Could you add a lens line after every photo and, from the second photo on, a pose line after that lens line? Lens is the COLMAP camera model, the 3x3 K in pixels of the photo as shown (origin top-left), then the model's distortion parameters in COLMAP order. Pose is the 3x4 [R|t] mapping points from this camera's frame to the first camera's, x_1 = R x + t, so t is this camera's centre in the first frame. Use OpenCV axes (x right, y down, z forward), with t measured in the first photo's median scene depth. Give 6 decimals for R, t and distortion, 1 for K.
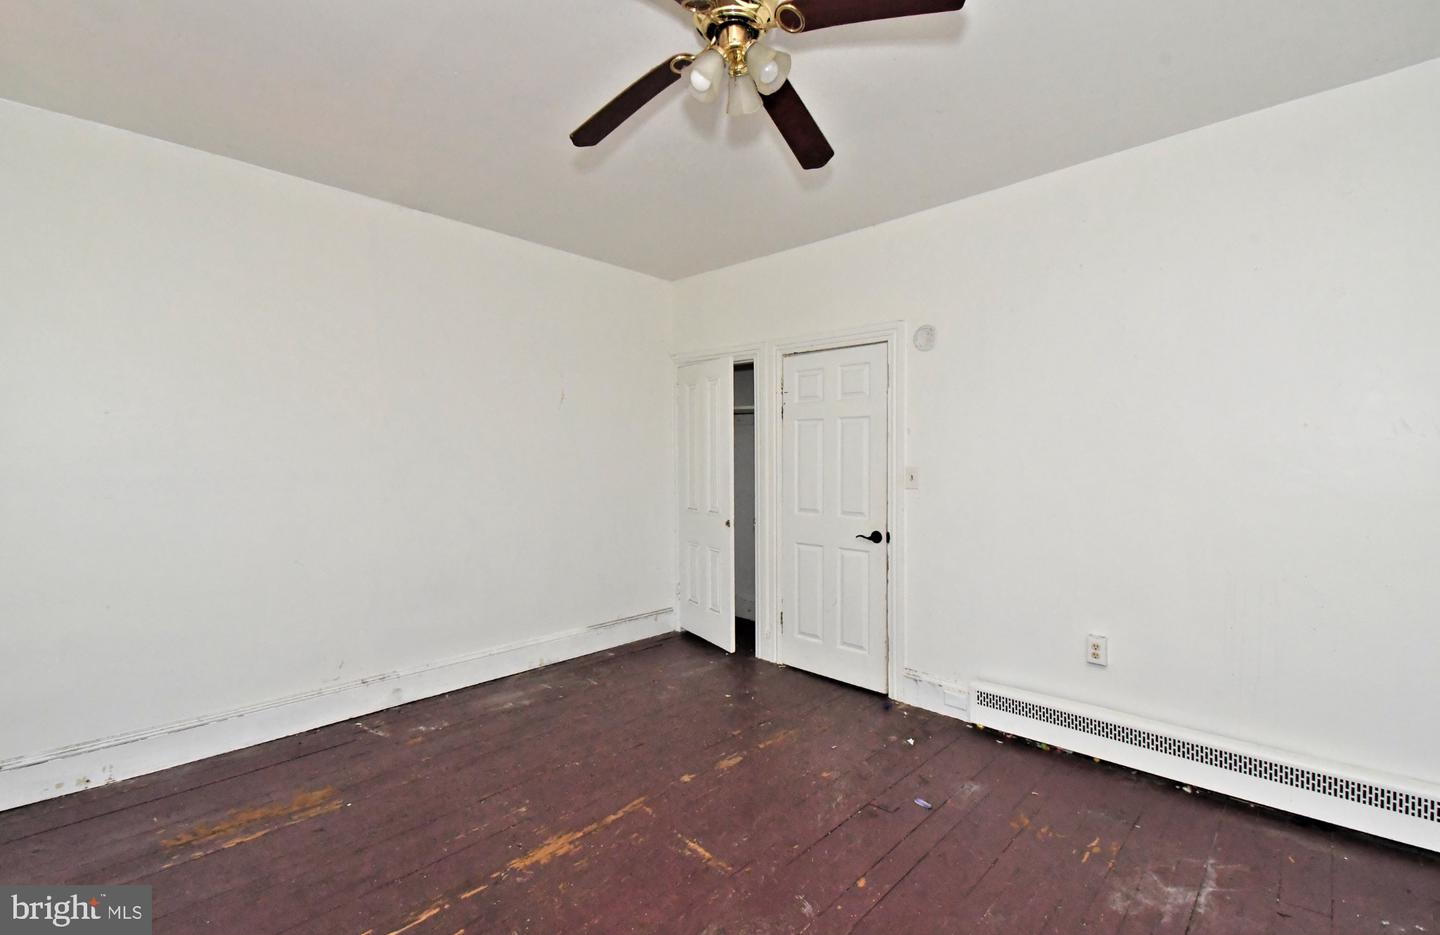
lens RADIAL K [[625.5, 0, 717.5], [0, 625.5, 469.7], [0, 0, 1]] dist [0.001531, -0.000247]
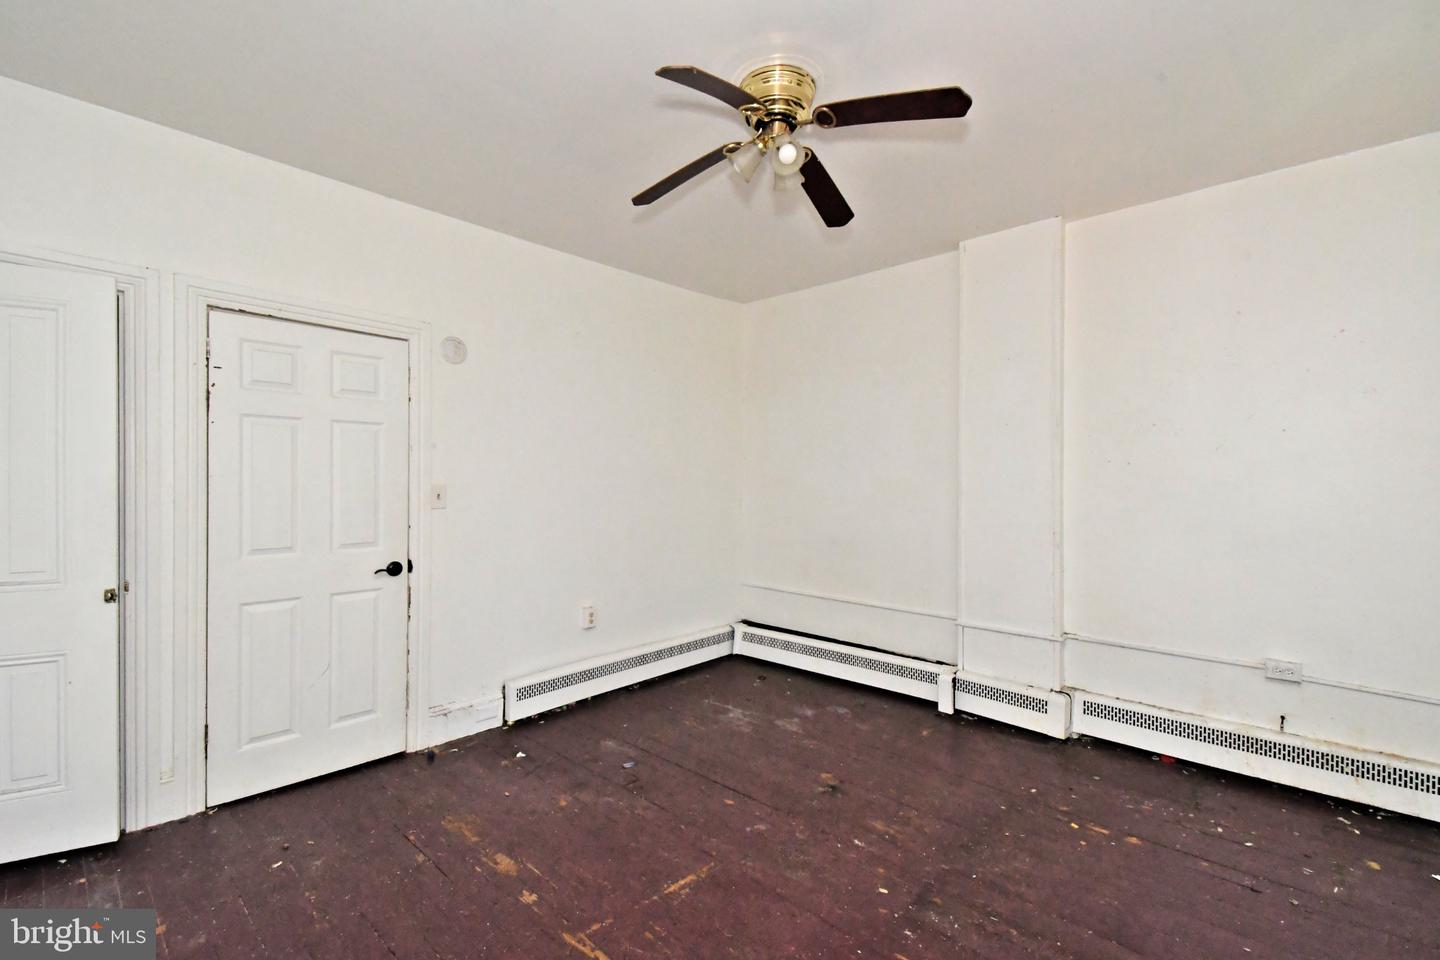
lens RADIAL K [[636.8, 0, 720.0], [0, 636.8, 480.0], [0, 0, 1]] dist [0.001104, -0.000188]
pose [[-0.017951, -0.001322, 0.999838, -0.669536], [0.015401, 0.999880, 0.001599, -0.006587], [-0.999720, 0.015428, -0.017928, 0.633879]]
